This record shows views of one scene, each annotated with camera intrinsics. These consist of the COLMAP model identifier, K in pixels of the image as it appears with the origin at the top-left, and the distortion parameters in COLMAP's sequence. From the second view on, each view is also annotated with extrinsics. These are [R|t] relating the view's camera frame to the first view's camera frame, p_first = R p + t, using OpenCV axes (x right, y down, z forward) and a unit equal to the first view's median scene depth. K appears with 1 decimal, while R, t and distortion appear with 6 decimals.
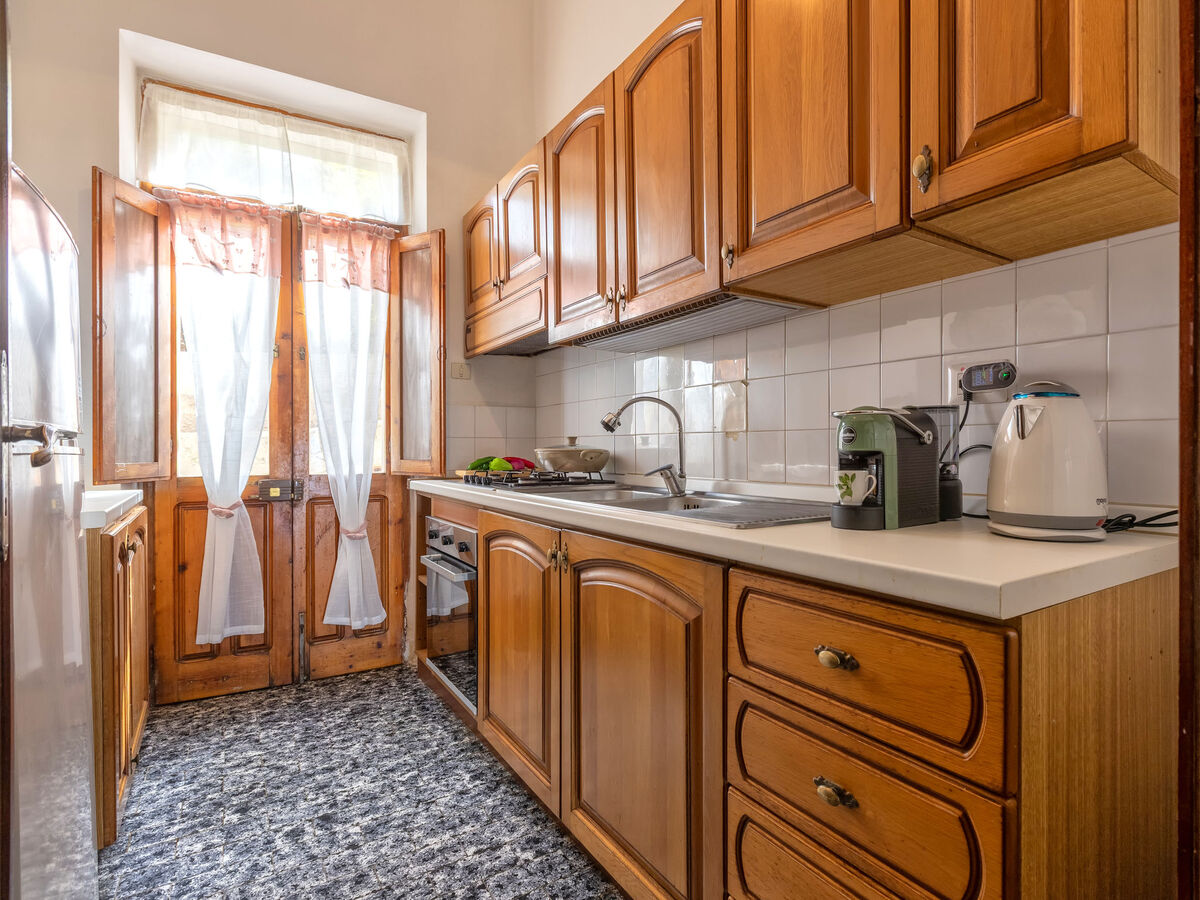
lens RADIAL K [[599.9, 0, 624.0], [0, 599.9, 447.8], [0, 0, 1]] dist [-0.000019, 0.000548]
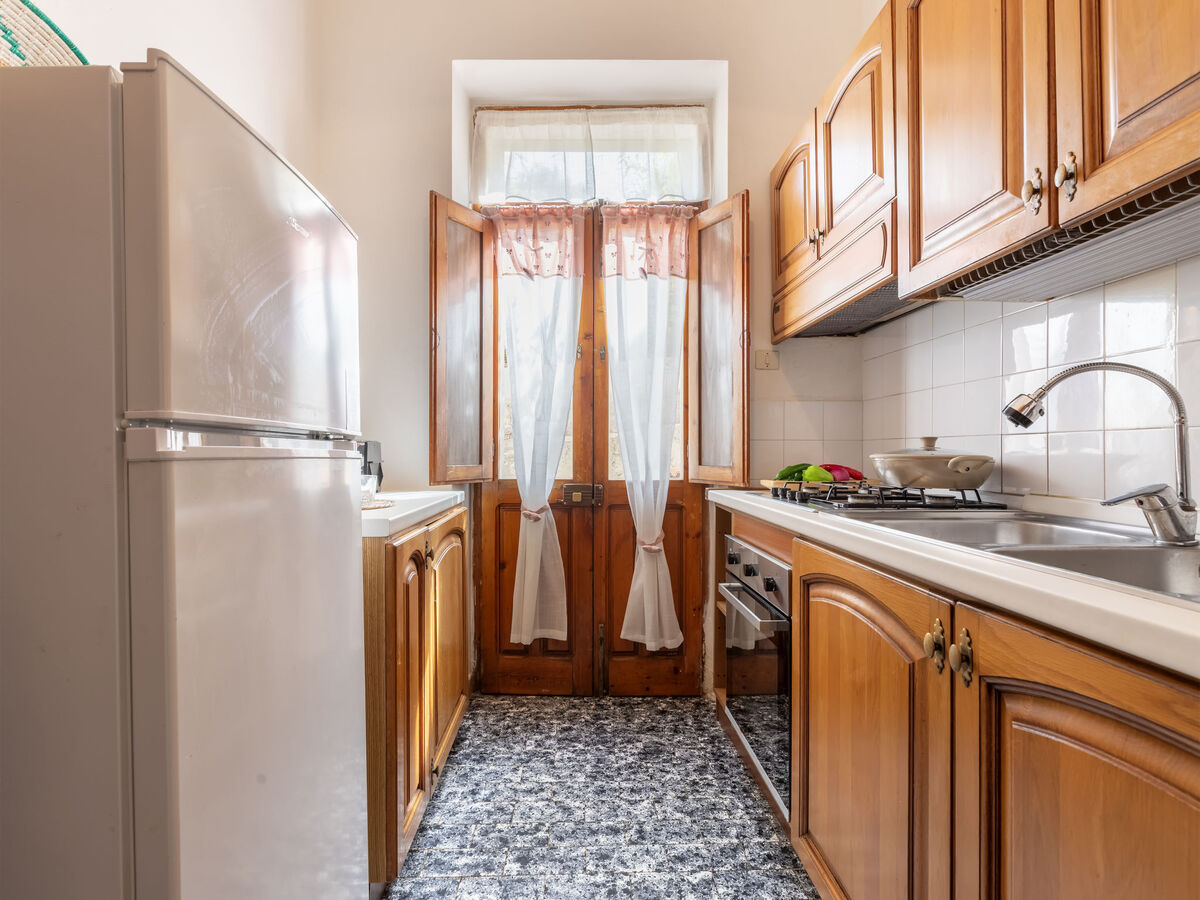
lens RADIAL K [[599.9, 0, 624.0], [0, 599.9, 447.8], [0, 0, 1]] dist [-0.000019, 0.000548]
pose [[0.880109, 0.000438, -0.474771, -0.059527], [-0.003889, 0.999973, -0.006287, -0.000206], [0.474755, 0.007380, 0.880087, 0.202392]]
